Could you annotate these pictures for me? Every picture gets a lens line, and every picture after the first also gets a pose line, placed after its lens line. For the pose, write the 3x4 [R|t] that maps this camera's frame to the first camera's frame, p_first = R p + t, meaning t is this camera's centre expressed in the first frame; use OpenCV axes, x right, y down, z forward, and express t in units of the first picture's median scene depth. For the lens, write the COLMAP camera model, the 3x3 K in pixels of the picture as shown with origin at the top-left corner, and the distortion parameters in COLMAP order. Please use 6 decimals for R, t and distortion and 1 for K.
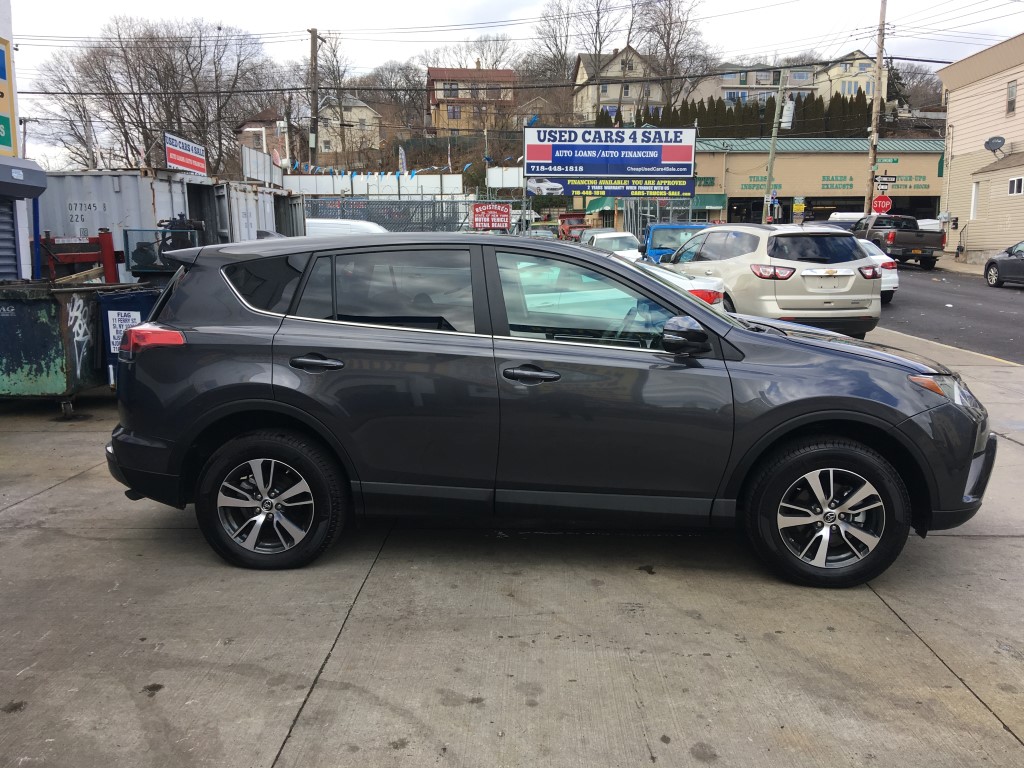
lens RADIAL K [[858.2, 0, 512.0], [0, 858.2, 384.0], [0, 0, 1]] dist [0.123346, -0.182666]
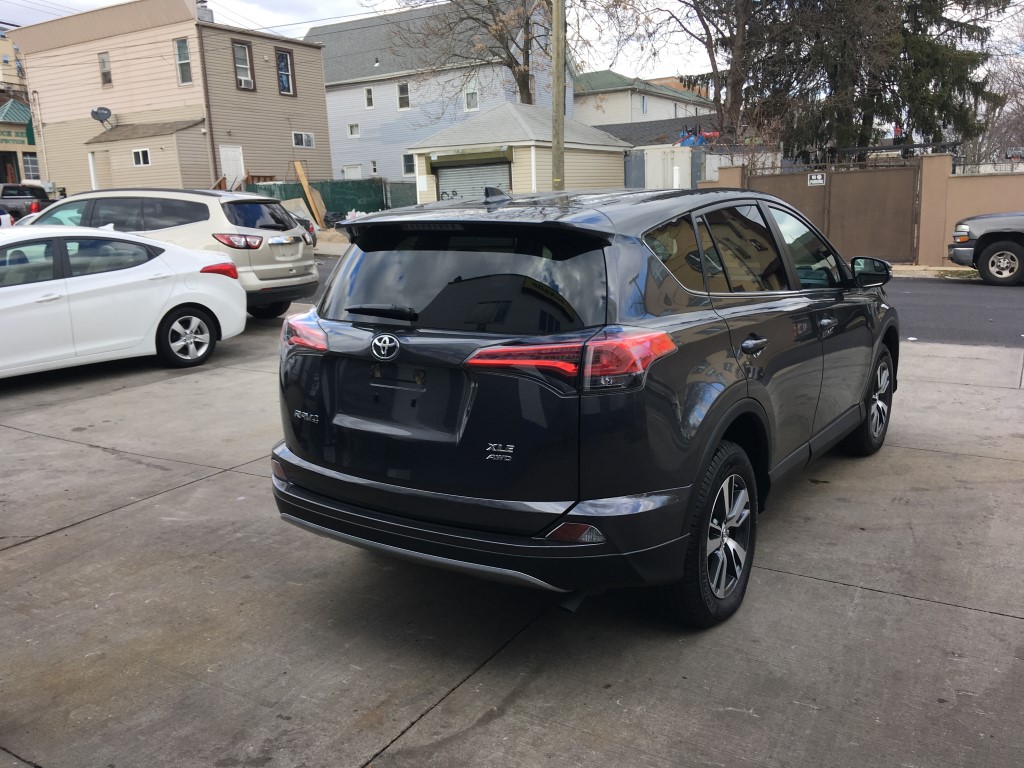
lens RADIAL K [[864.7, 0, 516.2], [0, 864.7, 379.8], [0, 0, 1]] dist [0.108960, -0.161244]
pose [[0.489355, -0.179981, 0.853310, -0.532324], [0.158668, 0.980516, 0.115818, -0.062530], [-0.857529, 0.078716, 0.508377, 0.387222]]
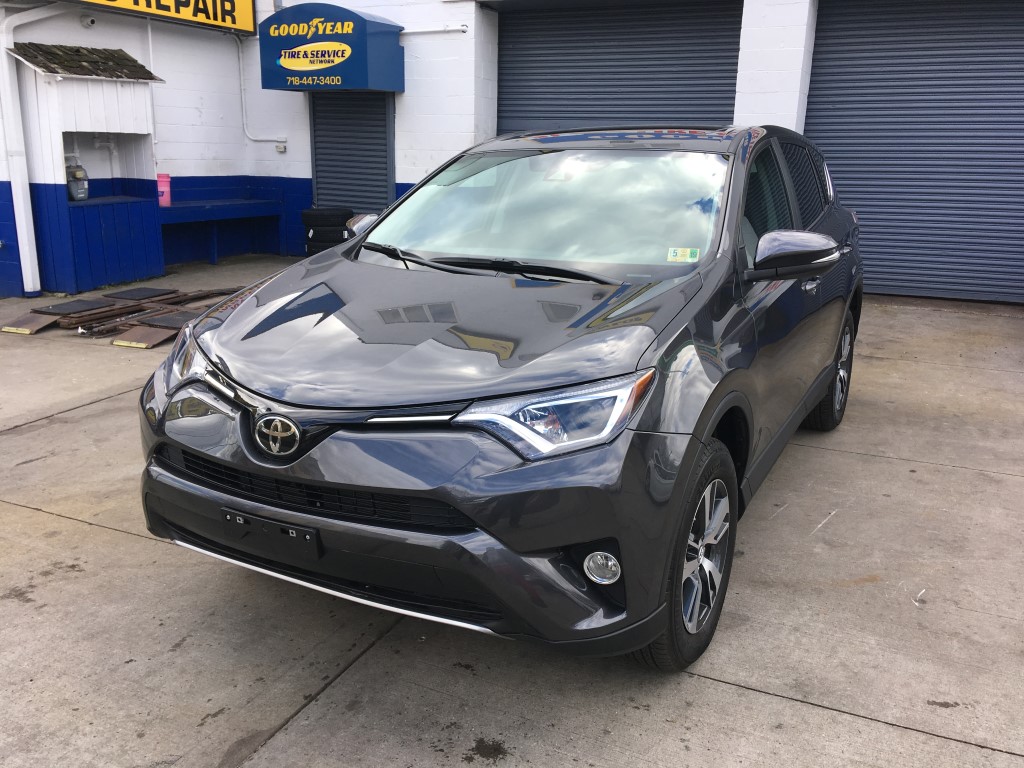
lens RADIAL K [[866.2, 0, 512.0], [0, 866.2, 384.0], [0, 0, 1]] dist [0.118204, -0.174428]
pose [[-0.413225, 0.240218, -0.878374, 0.502231], [-0.143523, 0.935343, 0.323318, -0.115806], [0.899247, 0.259670, -0.352030, 0.739560]]
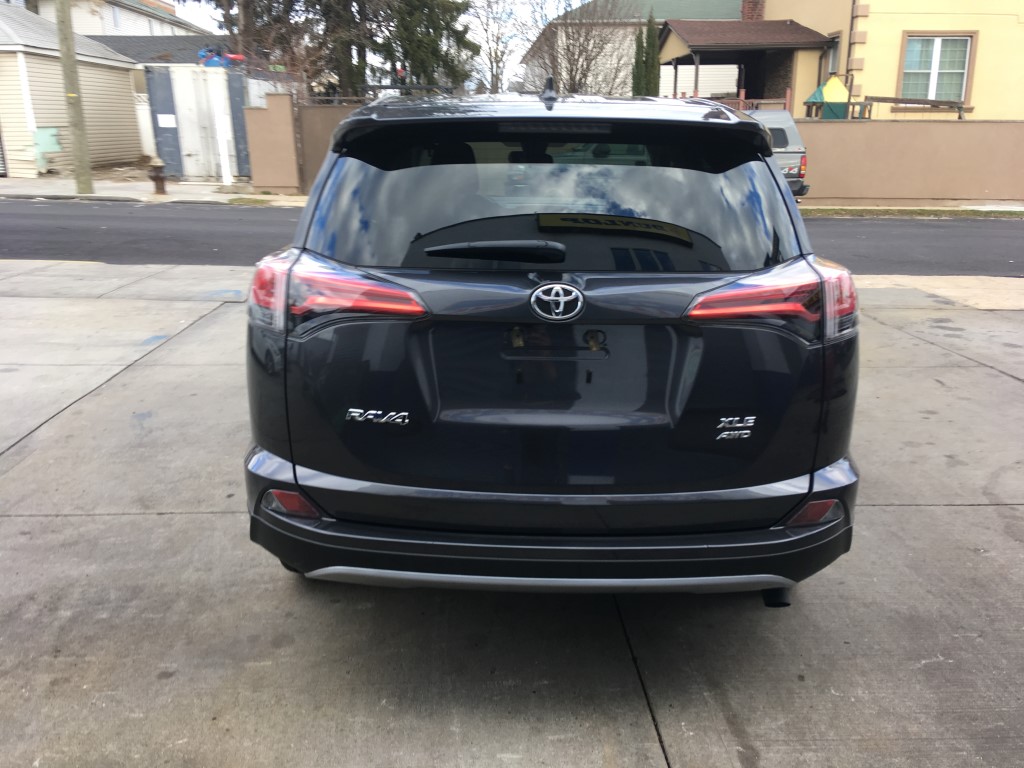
lens RADIAL K [[858.2, 0, 512.0], [0, 858.2, 384.0], [0, 0, 1]] dist [0.123346, -0.182666]
pose [[-0.060718, -0.271755, 0.960449, -0.492559], [0.148272, 0.949093, 0.277916, -0.090692], [-0.987081, 0.159283, -0.017334, 0.634519]]
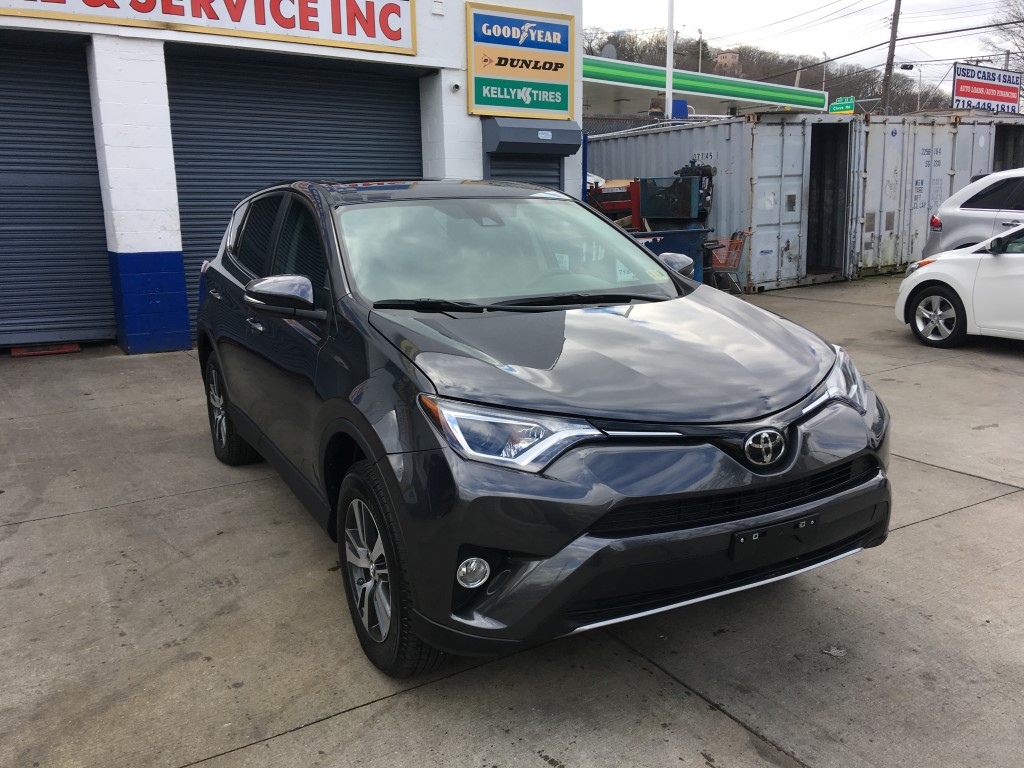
lens RADIAL K [[858.2, 0, 512.0], [0, 858.2, 384.0], [0, 0, 1]] dist [0.123346, -0.182666]
pose [[0.539319, 0.169516, -0.824863, 0.491617], [-0.117694, 0.985089, 0.125492, -0.050403], [0.833837, 0.029401, 0.551228, 0.343266]]
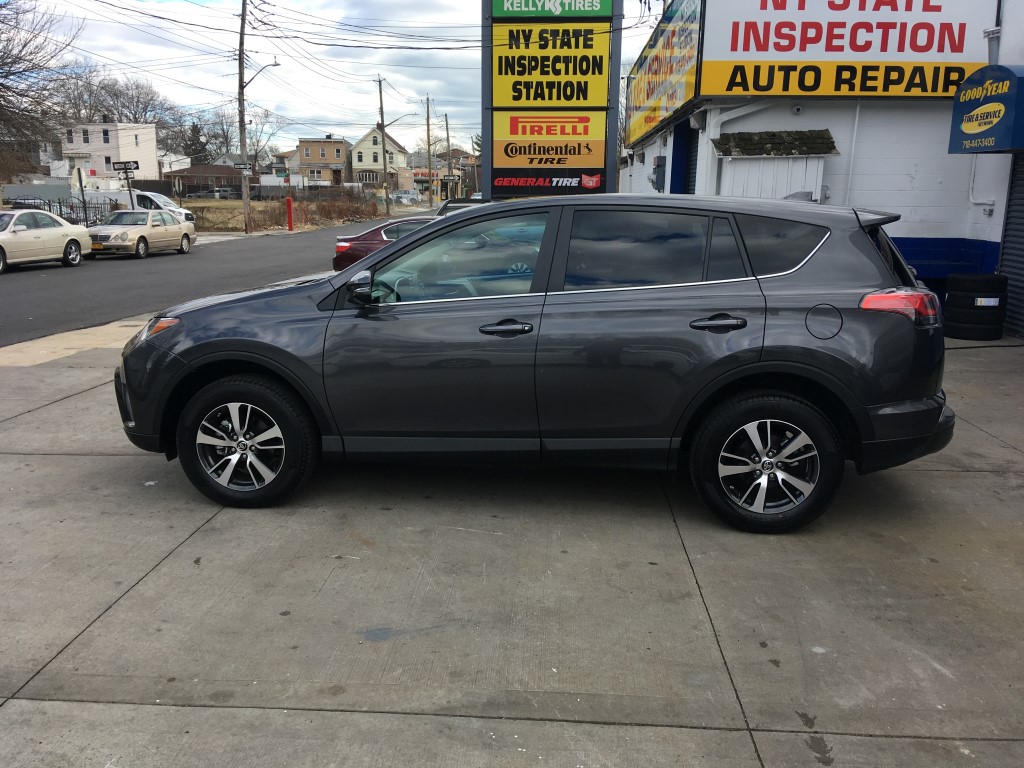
lens RADIAL K [[858.2, 0, 512.0], [0, 858.2, 384.0], [0, 0, 1]] dist [0.123346, -0.182666]
pose [[-0.999305, -0.012340, 0.035180, 0.006895], [0.000924, 0.935148, 0.354255, -0.192250], [-0.037270, 0.354041, -0.934487, 1.201374]]
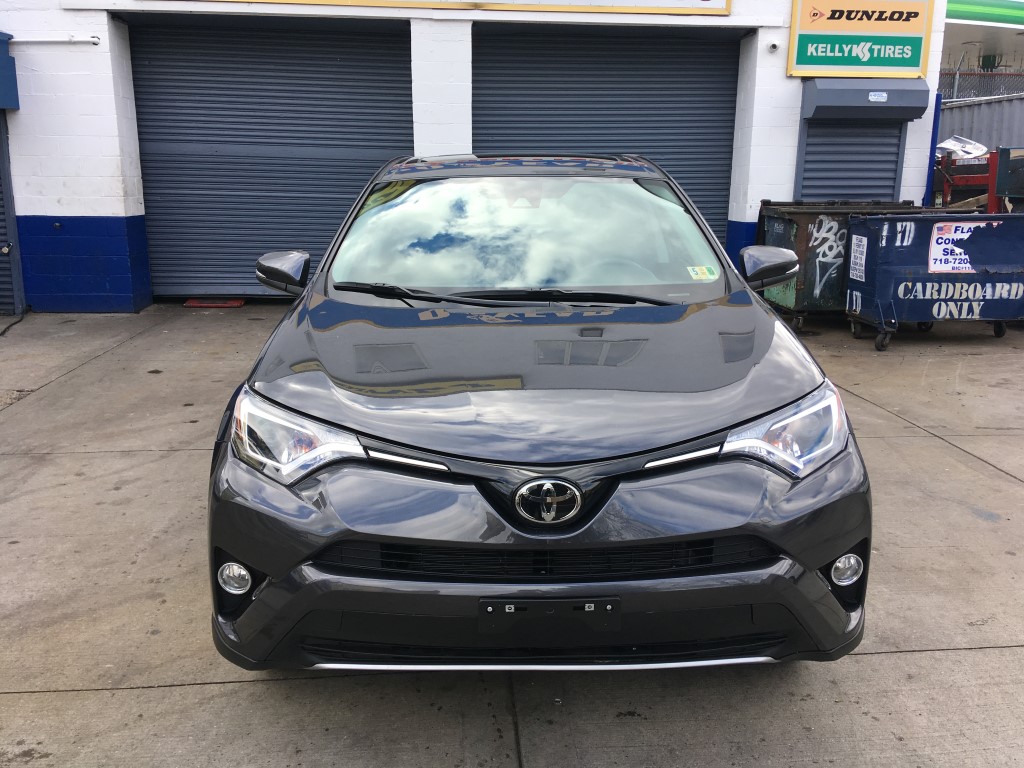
lens RADIAL K [[864.7, 0, 516.2], [0, 864.7, 379.8], [0, 0, 1]] dist [0.108960, -0.161244]
pose [[0.091969, 0.231851, -0.968394, 0.518547], [-0.152988, 0.964259, 0.216331, -0.084452], [0.983939, 0.128257, 0.124152, 0.539994]]
